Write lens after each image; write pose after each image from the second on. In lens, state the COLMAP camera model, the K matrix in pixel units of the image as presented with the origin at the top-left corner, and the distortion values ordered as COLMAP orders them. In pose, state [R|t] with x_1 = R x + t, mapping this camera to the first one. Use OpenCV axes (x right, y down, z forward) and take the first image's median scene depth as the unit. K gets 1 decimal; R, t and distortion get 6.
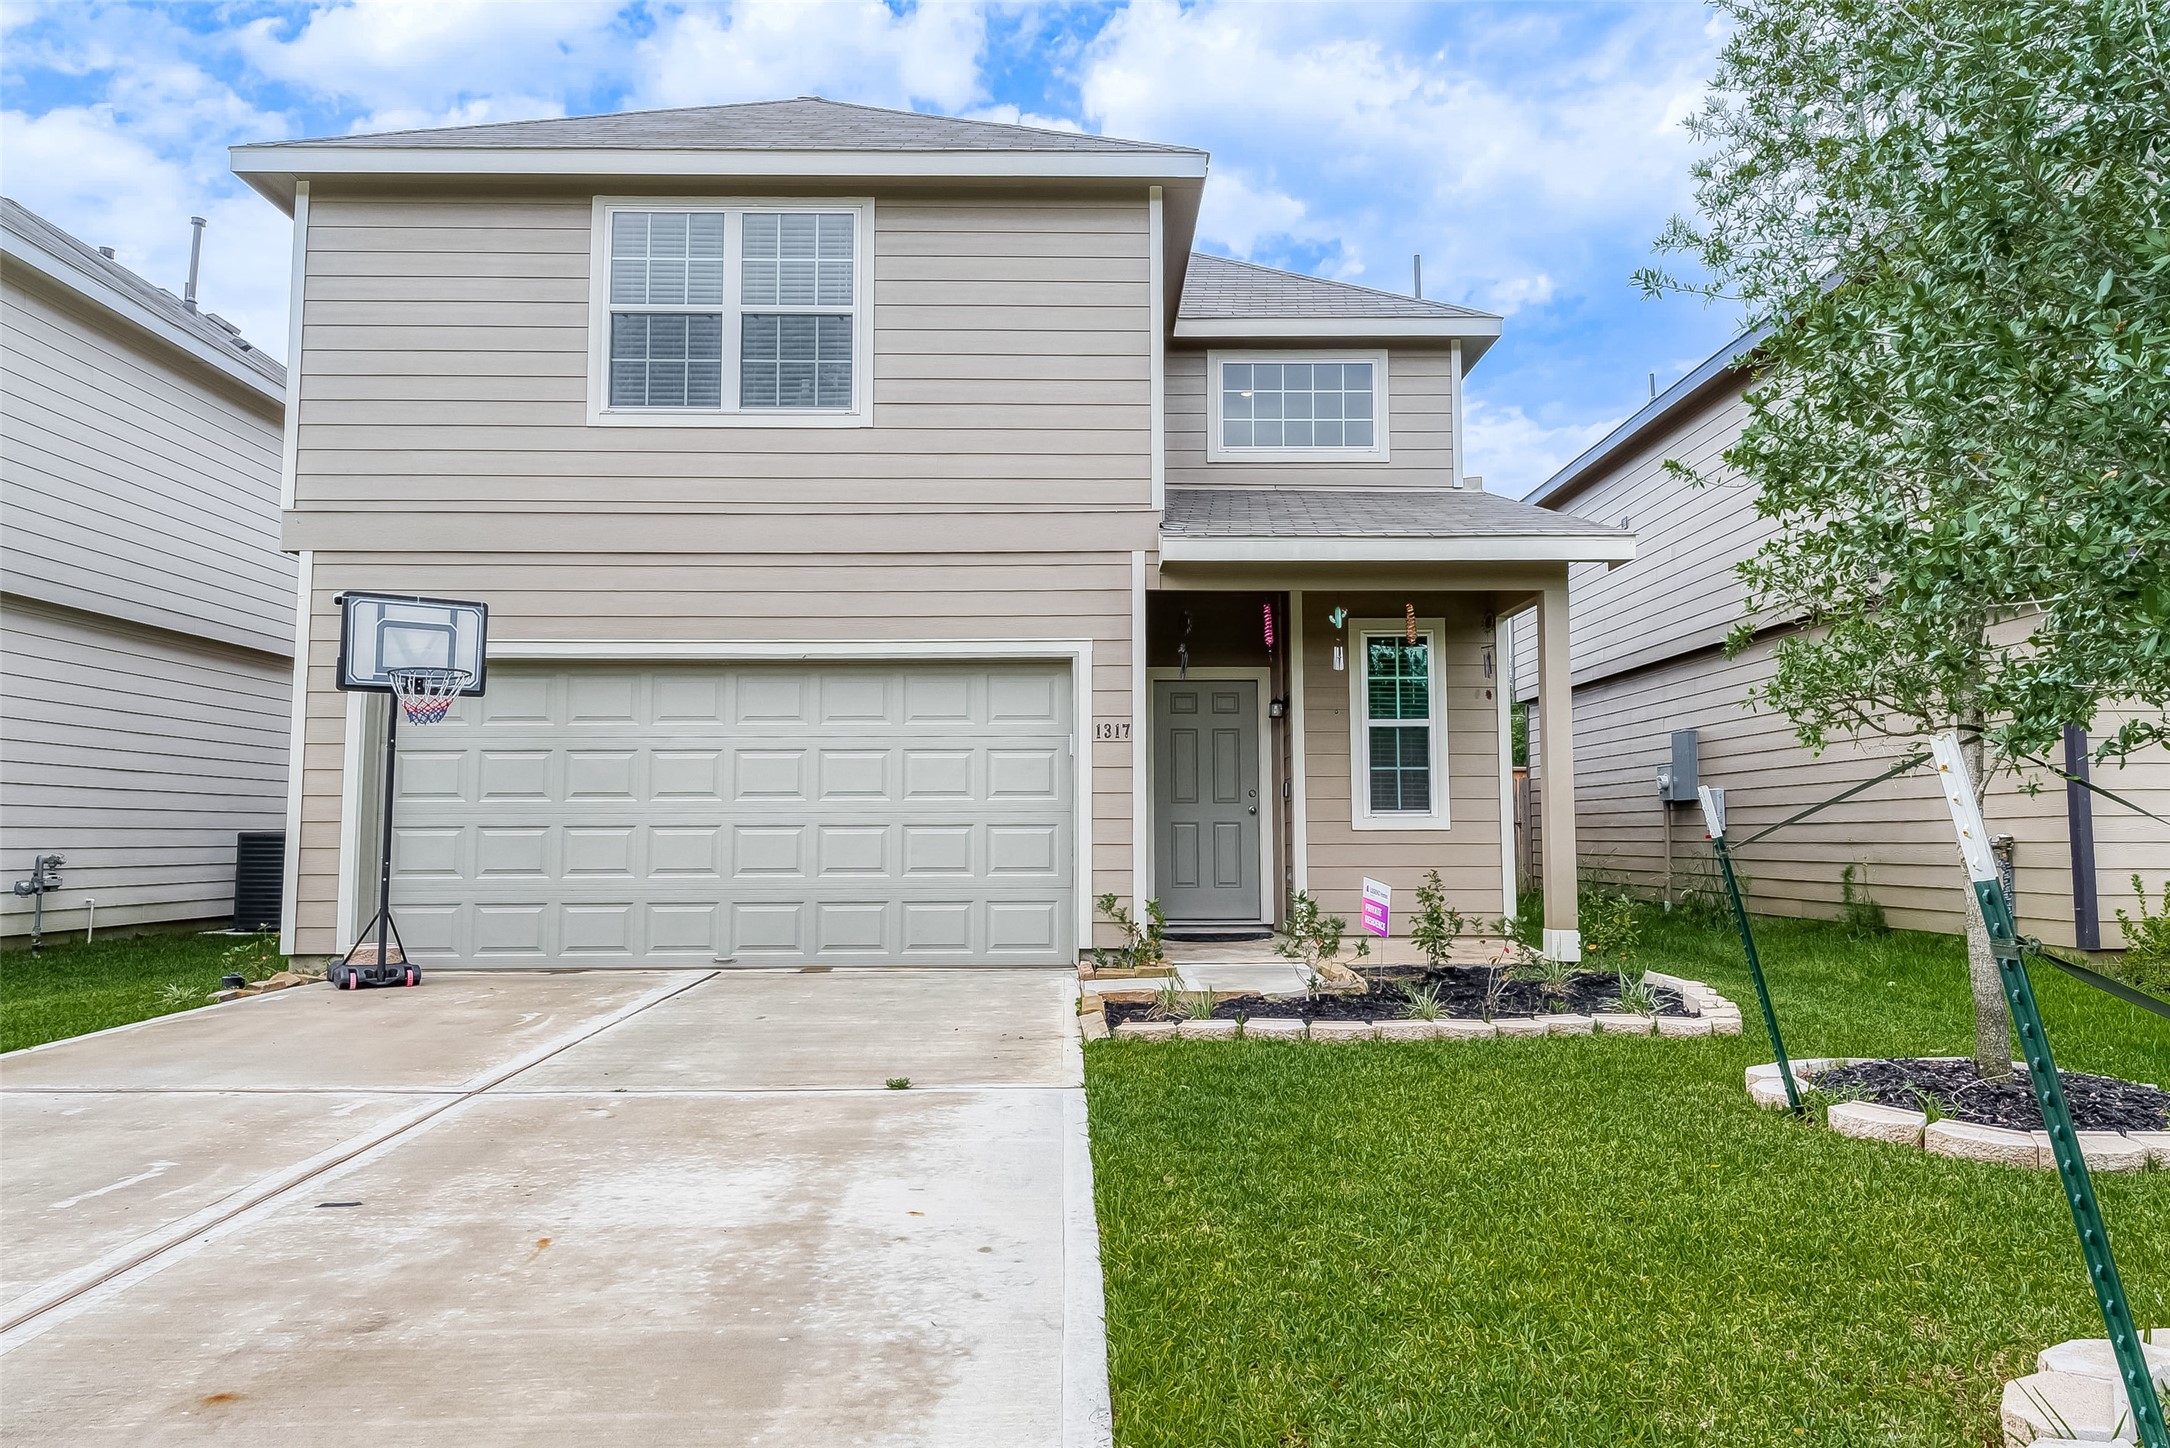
lens RADIAL K [[1391.4, 0, 1089.4], [0, 1391.4, 726.8], [0, 0, 1]] dist [-0.015590, -0.005483]
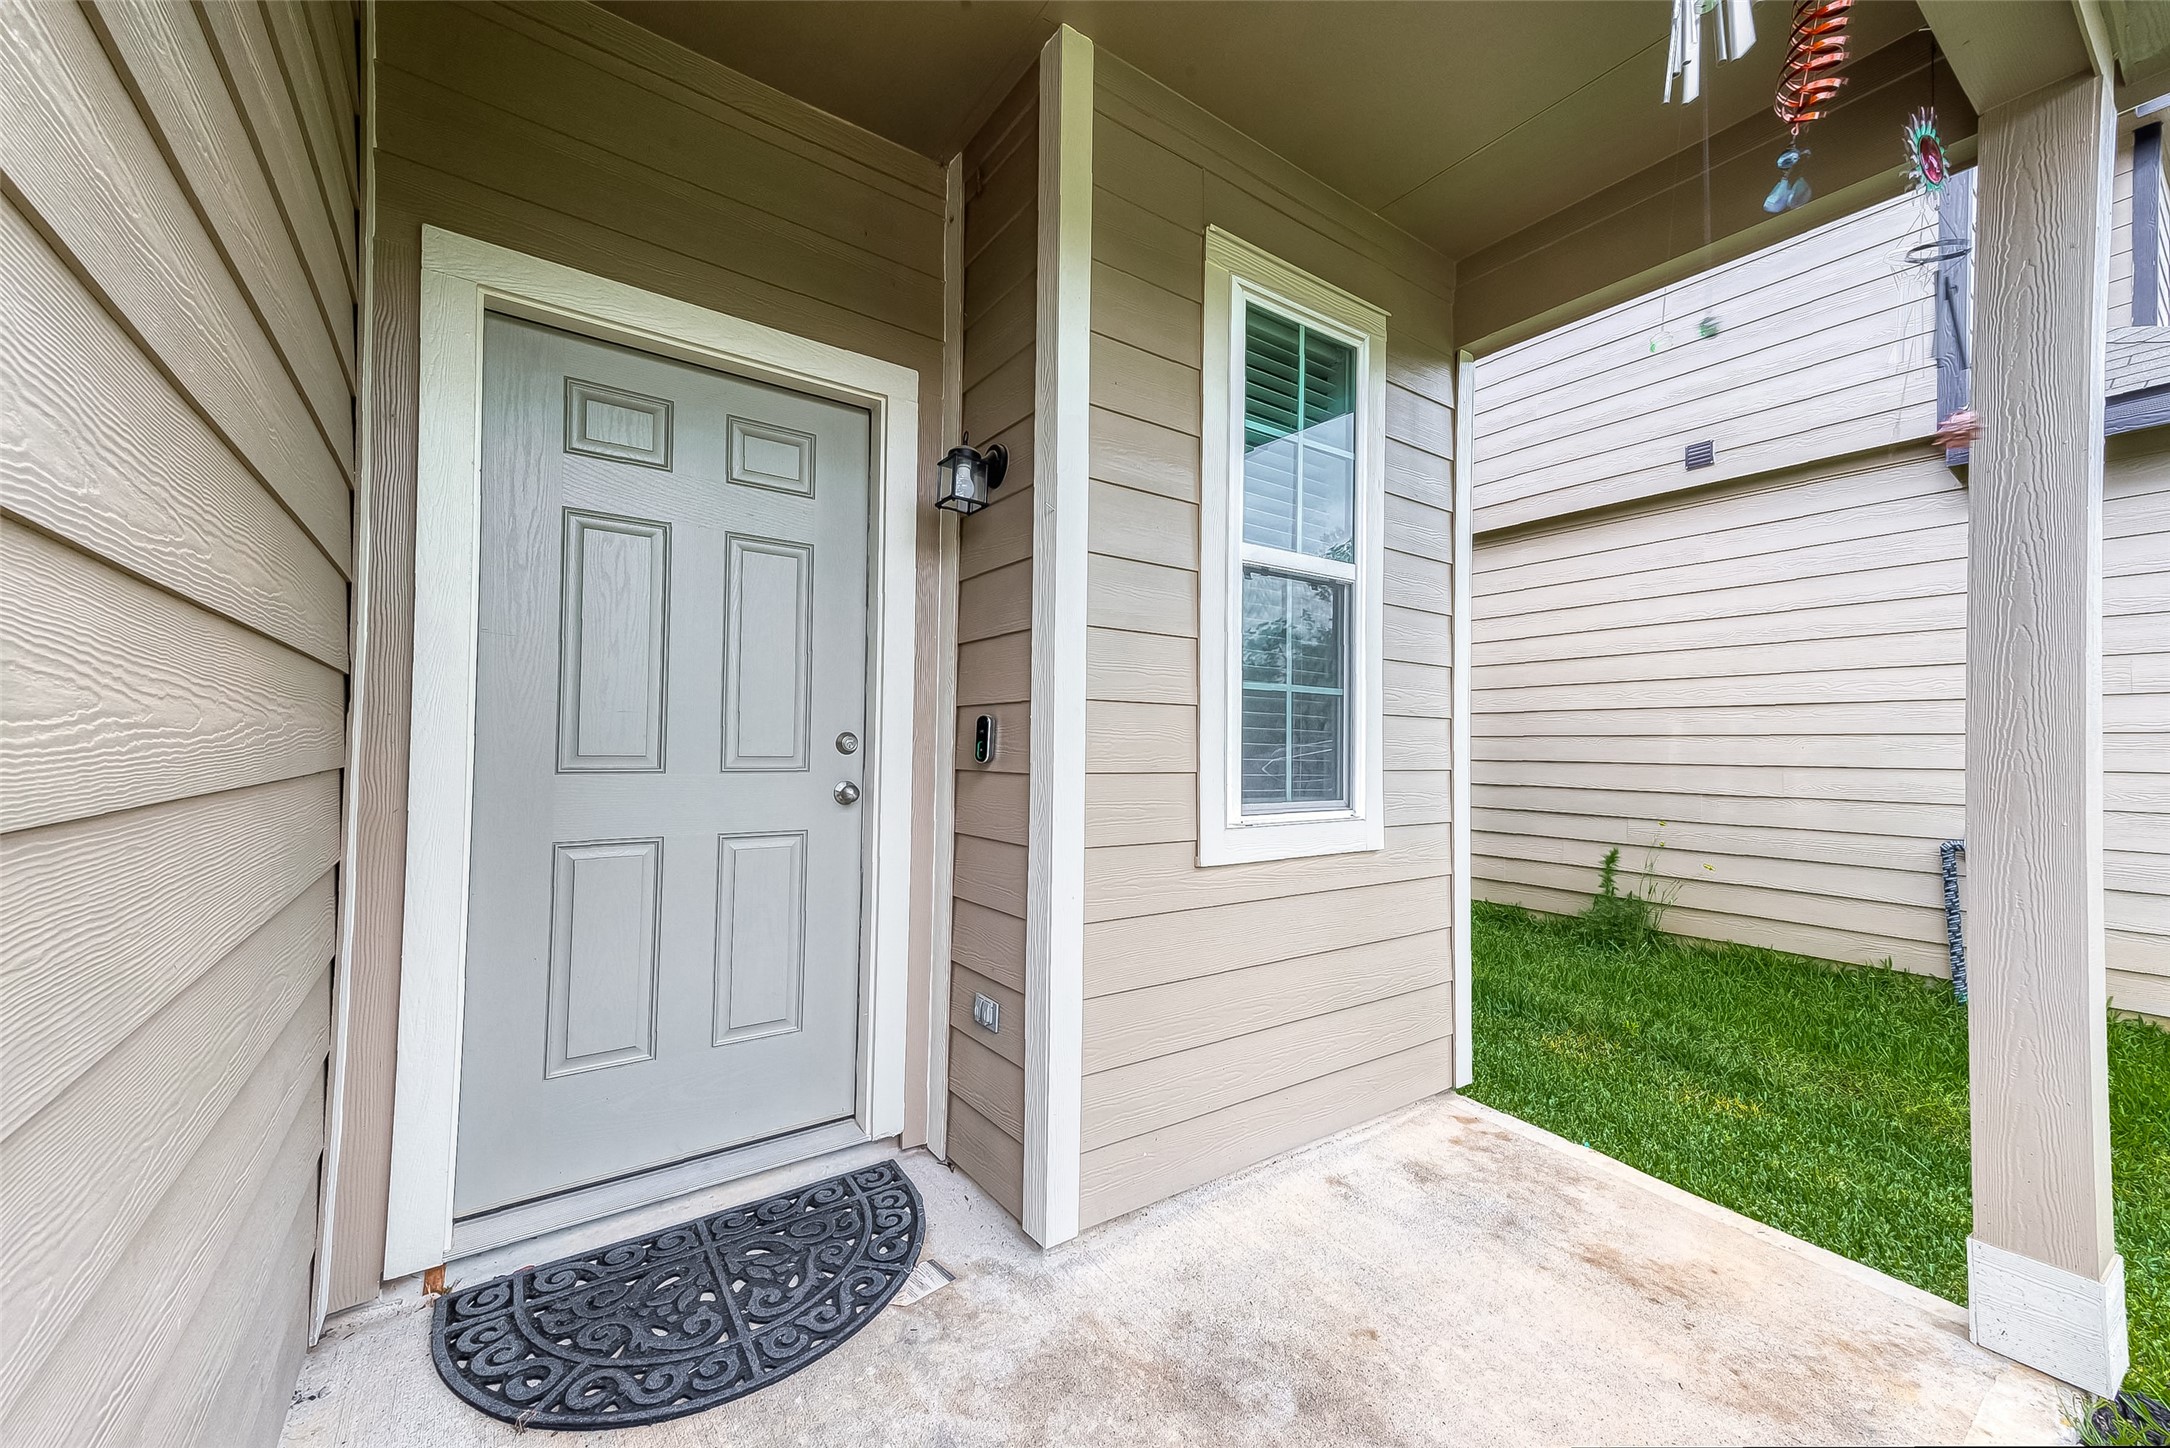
lens RADIAL K [[851.0, 0, 1125.8], [0, 851.0, 739.1], [0, 0, 1]] dist [0.000653, 0.000229]
pose [[0.814530, 0.018335, 0.579832, 0.055569], [-0.064240, 0.996204, 0.058741, 0.032165], [-0.576554, -0.085094, 0.812616, 0.840807]]
